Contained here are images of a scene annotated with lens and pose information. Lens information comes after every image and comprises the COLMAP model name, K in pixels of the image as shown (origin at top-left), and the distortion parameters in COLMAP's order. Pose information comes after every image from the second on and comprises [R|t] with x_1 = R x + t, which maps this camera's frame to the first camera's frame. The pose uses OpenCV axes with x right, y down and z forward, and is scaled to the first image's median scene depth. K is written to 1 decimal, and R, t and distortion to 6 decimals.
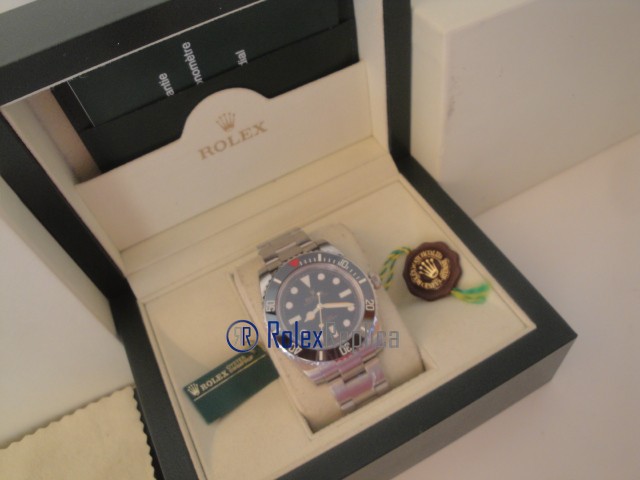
lens RADIAL K [[528.6, 0, 318.6], [0, 528.6, 237.3], [0, 0, 1]] dist [-0.160977, 0.119485]
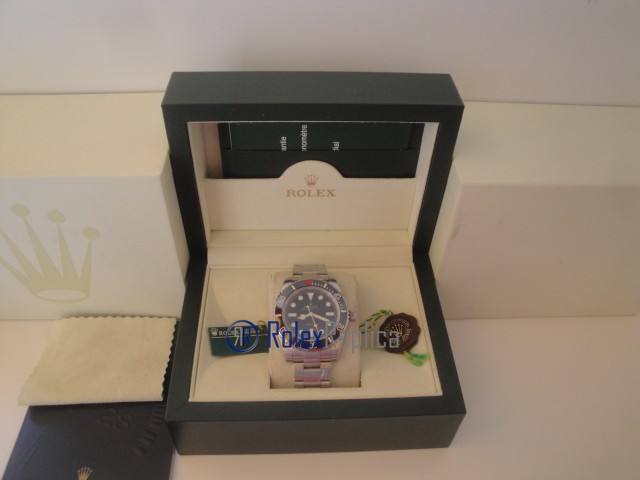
lens RADIAL K [[528.6, 0, 314.3], [0, 528.6, 240.9], [0, 0, 1]] dist [-0.160977, 0.119485]
pose [[0.894357, 0.406392, -0.187005, 0.187973], [-0.424465, 0.902897, -0.067877, 0.035306], [0.141261, 0.140084, 0.980011, -0.464523]]
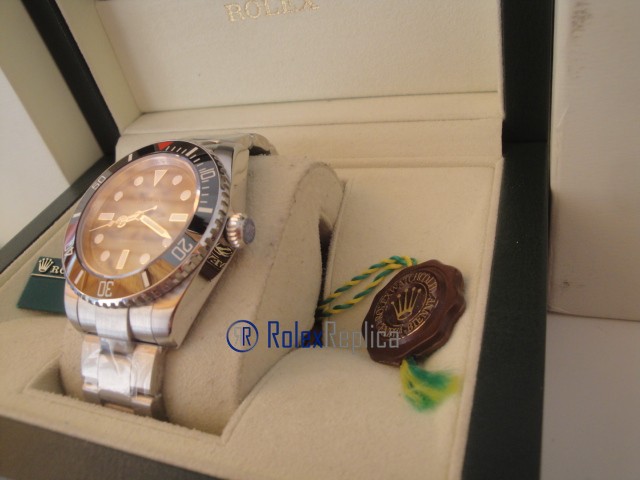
lens RADIAL K [[528.6, 0, 319.3], [0, 528.6, 235.4], [0, 0, 1]] dist [-0.160977, 0.119485]
pose [[0.696762, 0.425887, -0.577185, 0.441043], [-0.487471, 0.871434, 0.054543, 0.017462], [0.526208, 0.243357, 0.814790, 0.567108]]
